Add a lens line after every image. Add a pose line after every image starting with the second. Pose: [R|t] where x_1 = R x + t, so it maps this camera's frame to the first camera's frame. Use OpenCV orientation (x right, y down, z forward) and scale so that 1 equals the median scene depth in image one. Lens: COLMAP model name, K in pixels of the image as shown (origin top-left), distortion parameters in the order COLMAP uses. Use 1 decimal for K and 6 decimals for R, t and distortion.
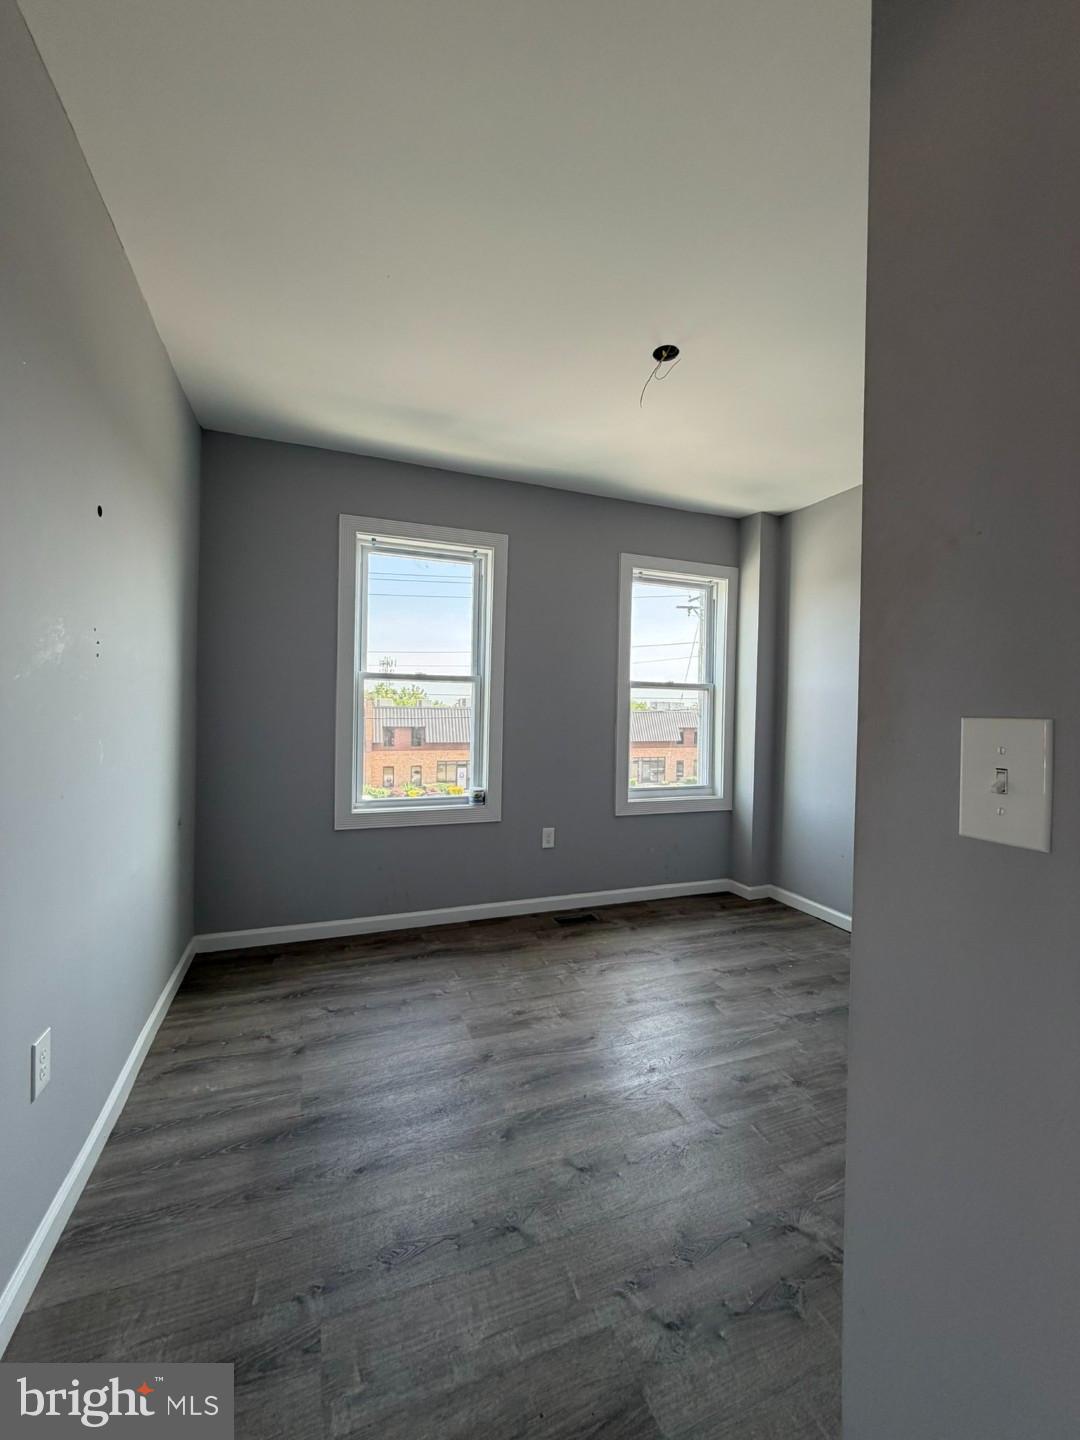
lens RADIAL K [[575.6, 0, 538.4], [0, 575.6, 714.7], [0, 0, 1]] dist [0.000339, 0.000203]
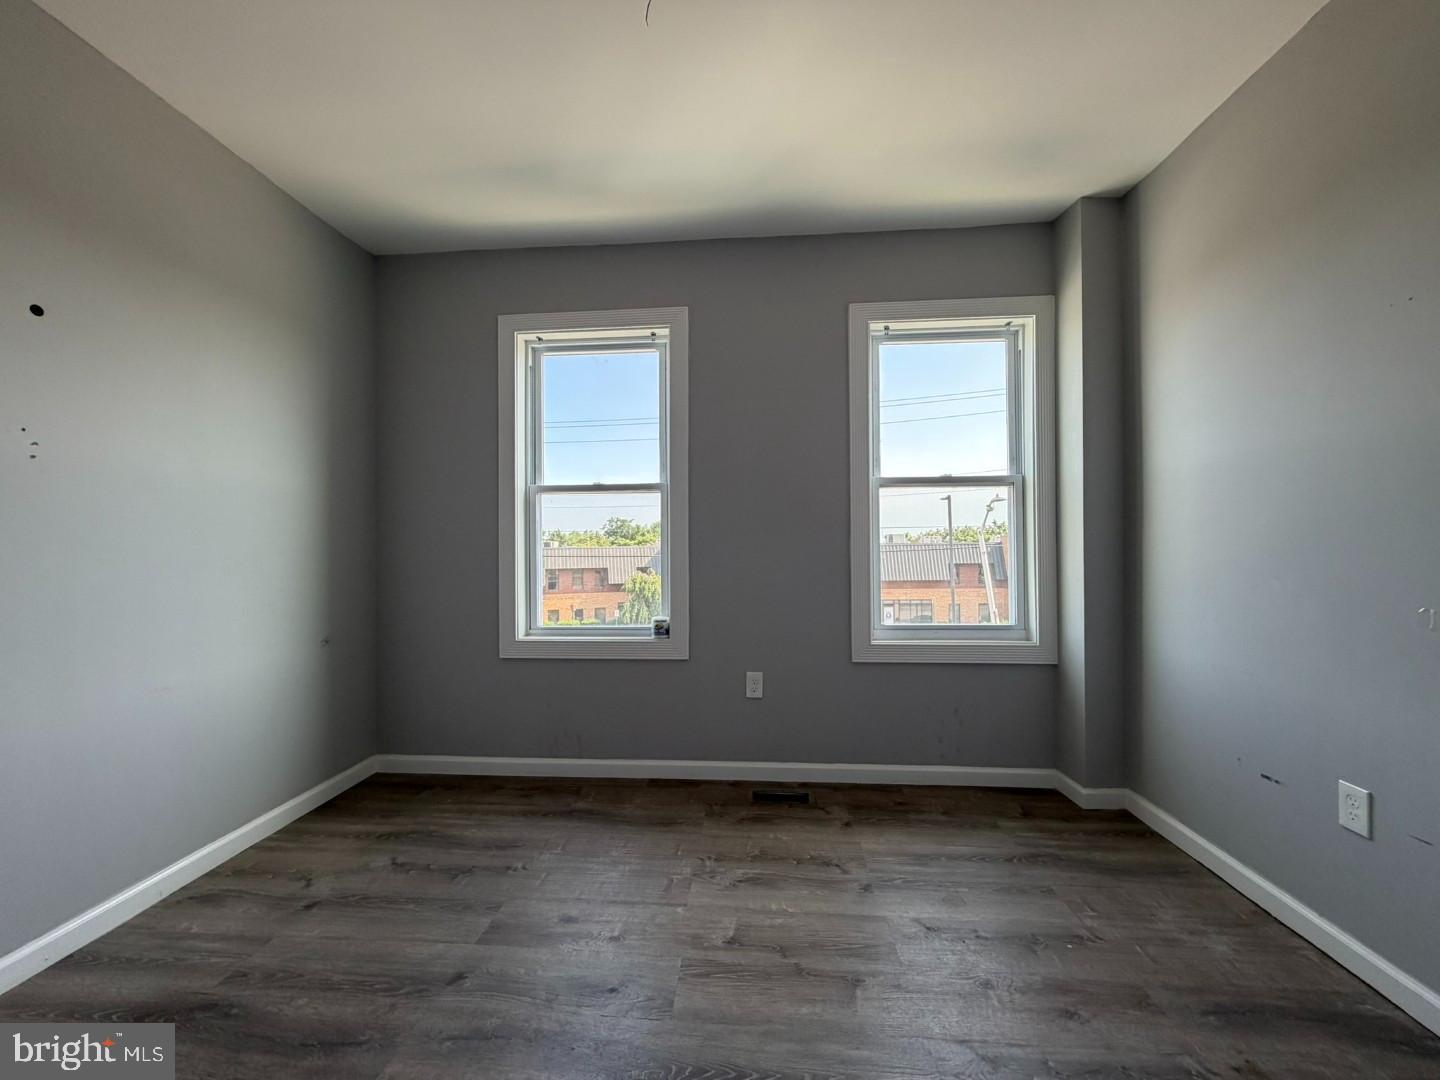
lens RADIAL K [[575.6, 0, 715.5], [0, 575.6, 542.2], [0, 0, 1]] dist [0.000339, 0.000203]
pose [[0.901734, -0.029962, -0.431252, 0.349426], [0.021151, 0.999458, -0.025215, 0.045560], [0.431774, 0.013616, 0.901879, 0.310865]]
